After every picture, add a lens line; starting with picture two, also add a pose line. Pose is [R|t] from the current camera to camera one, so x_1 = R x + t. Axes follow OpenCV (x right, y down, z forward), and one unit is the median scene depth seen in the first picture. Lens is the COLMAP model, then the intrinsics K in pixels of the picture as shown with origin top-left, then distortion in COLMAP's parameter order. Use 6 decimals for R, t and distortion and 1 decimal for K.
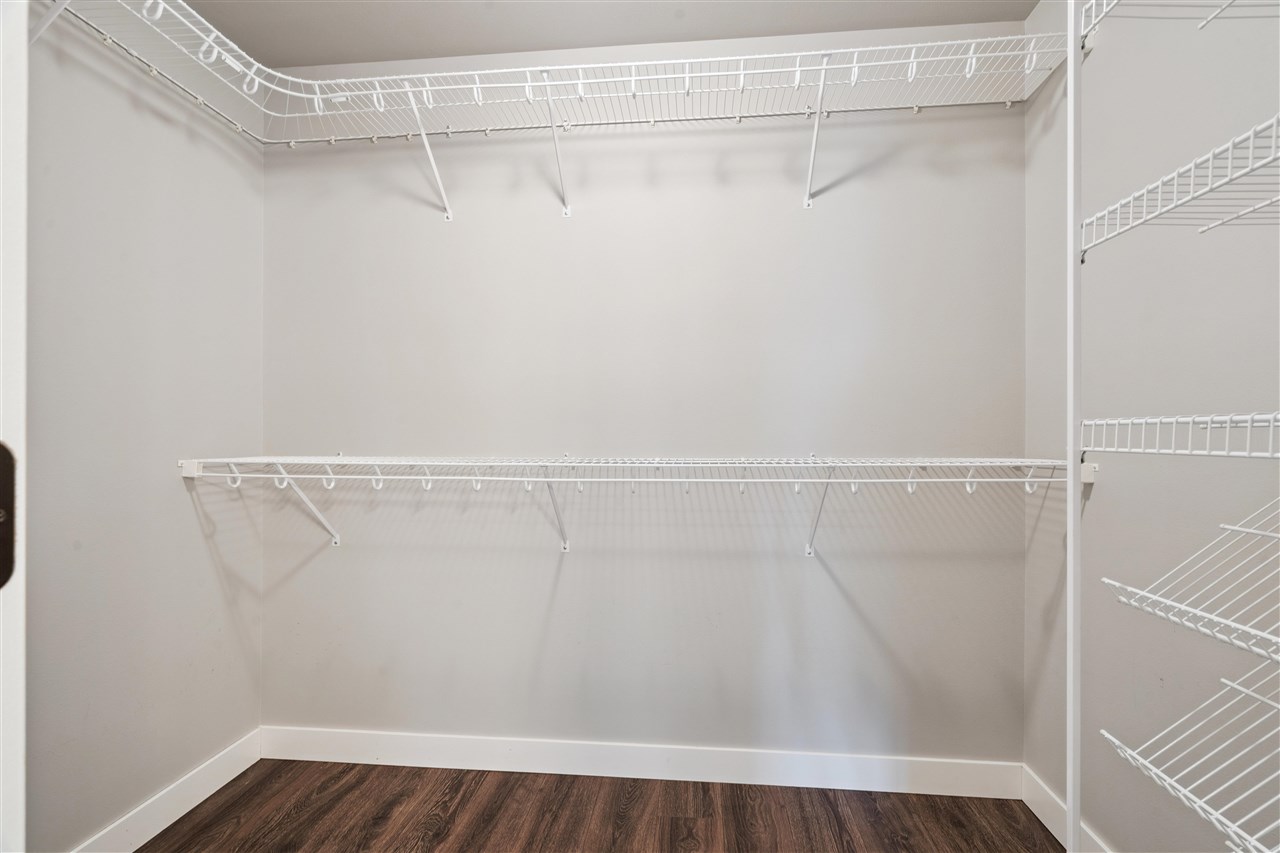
lens RADIAL K [[578.8, 0, 640.0], [0, 578.8, 426.5], [0, 0, 1]] dist [-0.000660, -0.000049]
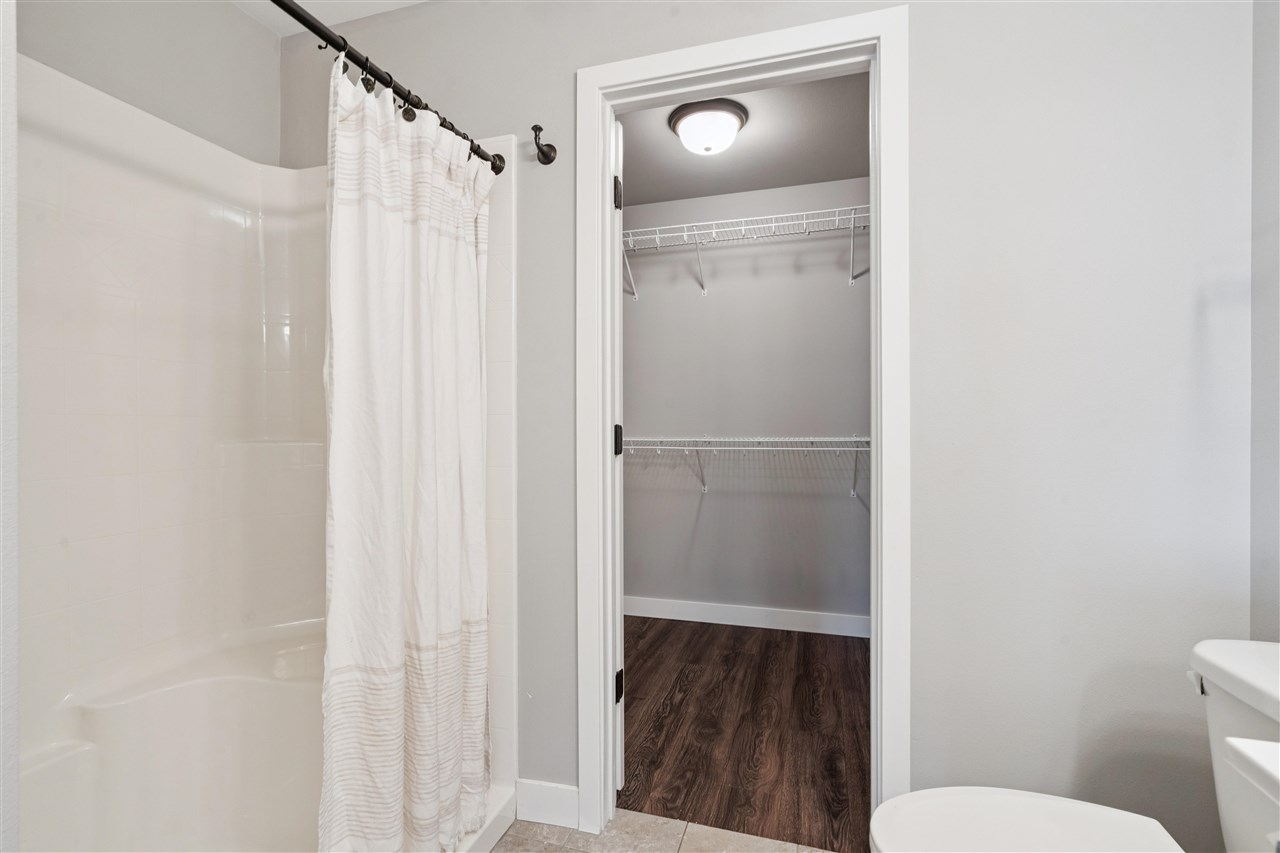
lens RADIAL K [[578.8, 0, 640.0], [0, 578.8, 426.5], [0, 0, 1]] dist [-0.000660, -0.000049]
pose [[0.980305, -0.003395, -0.197459, 0.022823], [0.007190, 0.999803, 0.018503, -0.011220], [0.197357, -0.019558, 0.980137, -0.727350]]
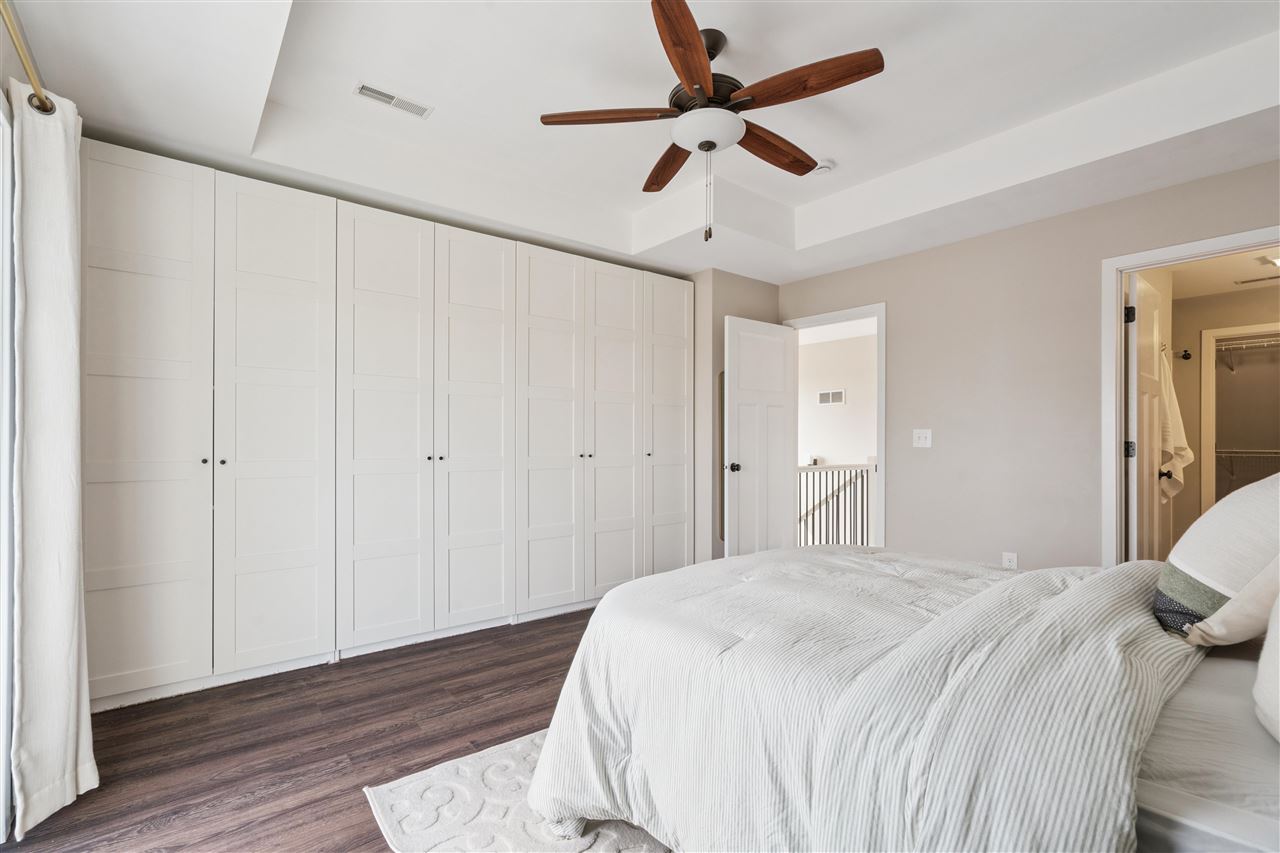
lens RADIAL K [[578.8, 0, 640.0], [0, 578.8, 426.5], [0, 0, 1]] dist [-0.000660, -0.000049]
pose [[0.698504, -0.004808, -0.715590, -0.133726], [0.001351, 0.999985, -0.005400, -0.060222], [0.715604, 0.002805, 0.698500, -3.651130]]
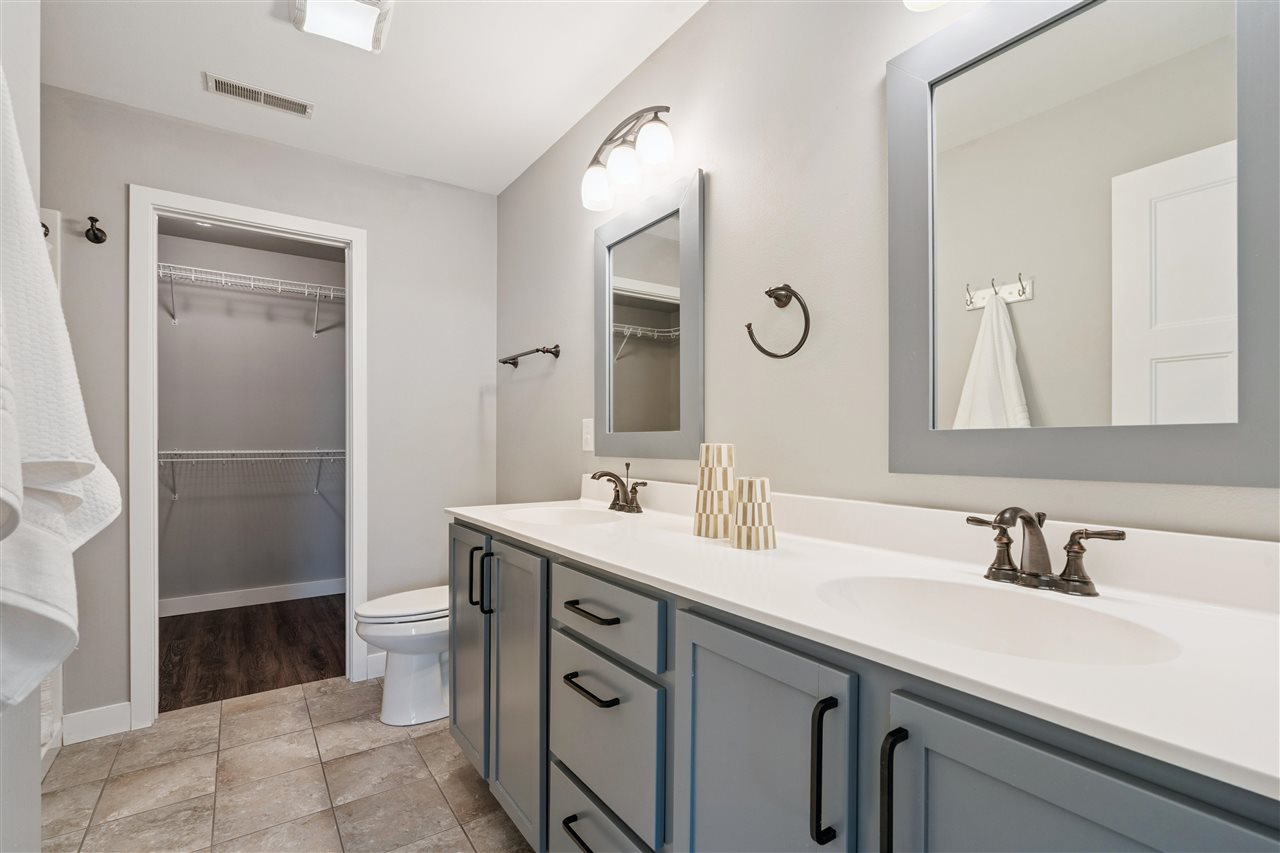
lens RADIAL K [[580.8, 0, 634.1], [0, 580.8, 446.1], [0, 0, 1]] dist [0.001322, 0.000133]
pose [[0.763328, -0.005330, 0.645989, -0.215645], [-0.011759, 0.999686, 0.022143, -0.022604], [-0.645904, -0.024499, 0.763026, -1.481585]]
